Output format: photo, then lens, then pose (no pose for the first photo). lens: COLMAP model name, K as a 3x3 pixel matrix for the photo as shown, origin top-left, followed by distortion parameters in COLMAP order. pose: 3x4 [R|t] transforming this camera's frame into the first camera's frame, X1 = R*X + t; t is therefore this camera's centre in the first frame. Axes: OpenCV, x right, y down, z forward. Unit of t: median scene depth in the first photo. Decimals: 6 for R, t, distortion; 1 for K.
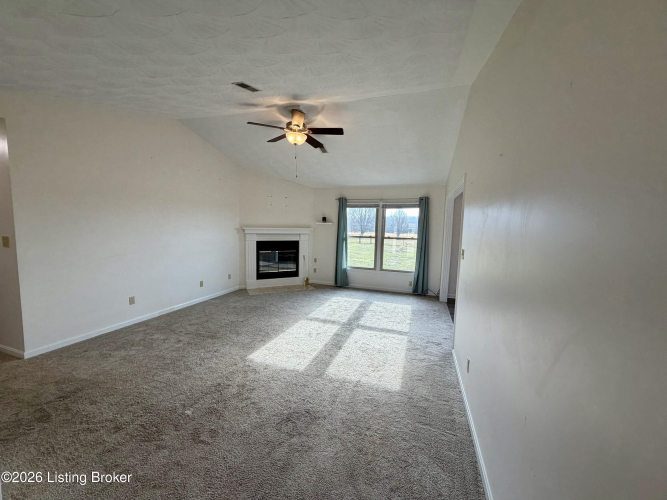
lens RADIAL K [[264.7, 0, 331.9], [0, 264.7, 250.7], [0, 0, 1]] dist [-0.000292, -0.000386]
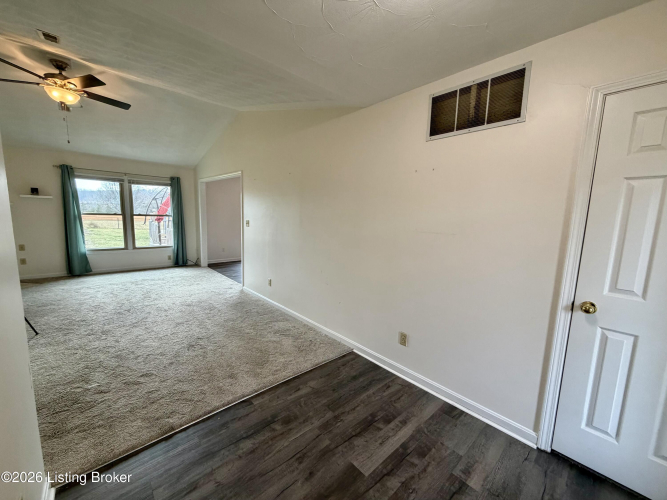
lens RADIAL K [[264.7, 0, 331.9], [0, 264.7, 250.7], [0, 0, 1]] dist [-0.000292, -0.000386]
pose [[0.485776, -0.126493, 0.864882, -0.300196], [0.055008, 0.991936, 0.114179, 0.009745], [-0.872351, -0.007890, 0.488817, -0.096520]]
